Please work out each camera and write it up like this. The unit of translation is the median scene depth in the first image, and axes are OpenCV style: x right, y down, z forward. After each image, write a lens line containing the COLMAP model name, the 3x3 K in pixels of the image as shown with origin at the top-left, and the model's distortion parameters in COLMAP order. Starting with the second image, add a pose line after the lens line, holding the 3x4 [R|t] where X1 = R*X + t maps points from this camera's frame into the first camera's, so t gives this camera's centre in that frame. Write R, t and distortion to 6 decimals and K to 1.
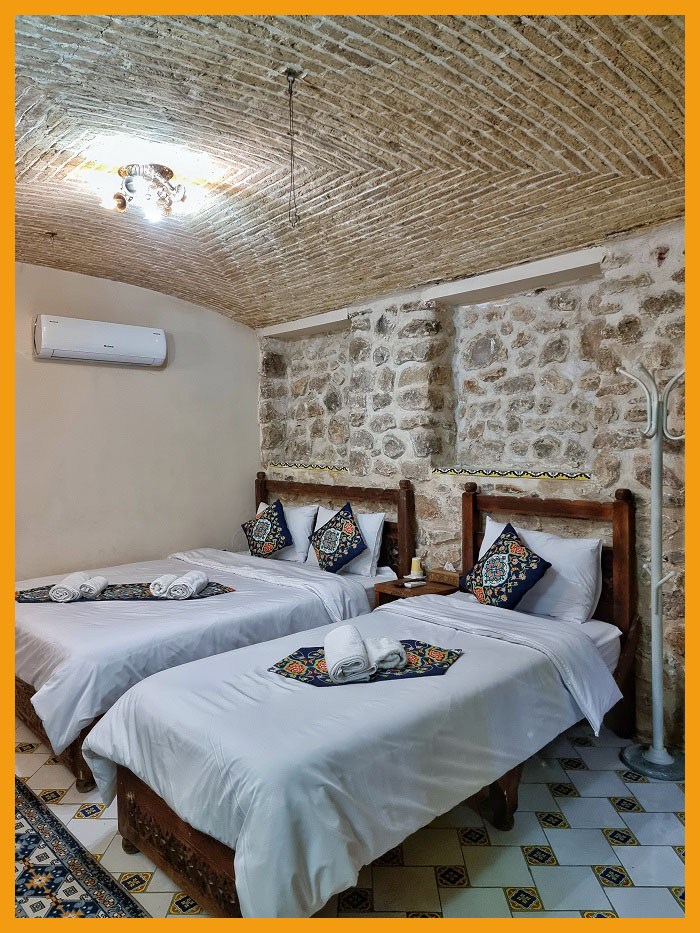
lens RADIAL K [[654.6, 0, 341.4], [0, 654.6, 489.5], [0, 0, 1]] dist [0.086163, -0.092946]
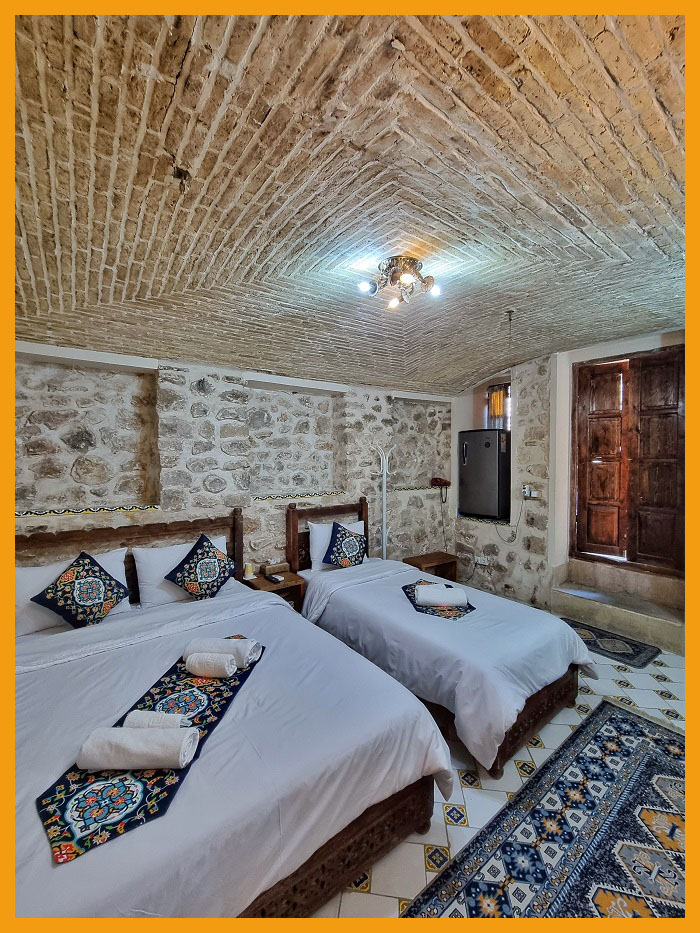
lens RADIAL K [[393.6, 0, 353.6], [0, 393.6, 473.4], [0, 0, 1]] dist [0.002053, 0.000236]
pose [[0.073645, -0.024186, 0.996991, -0.696363], [0.080777, 0.996566, 0.018209, -0.082050], [-0.994008, 0.079193, 0.075345, 0.718550]]
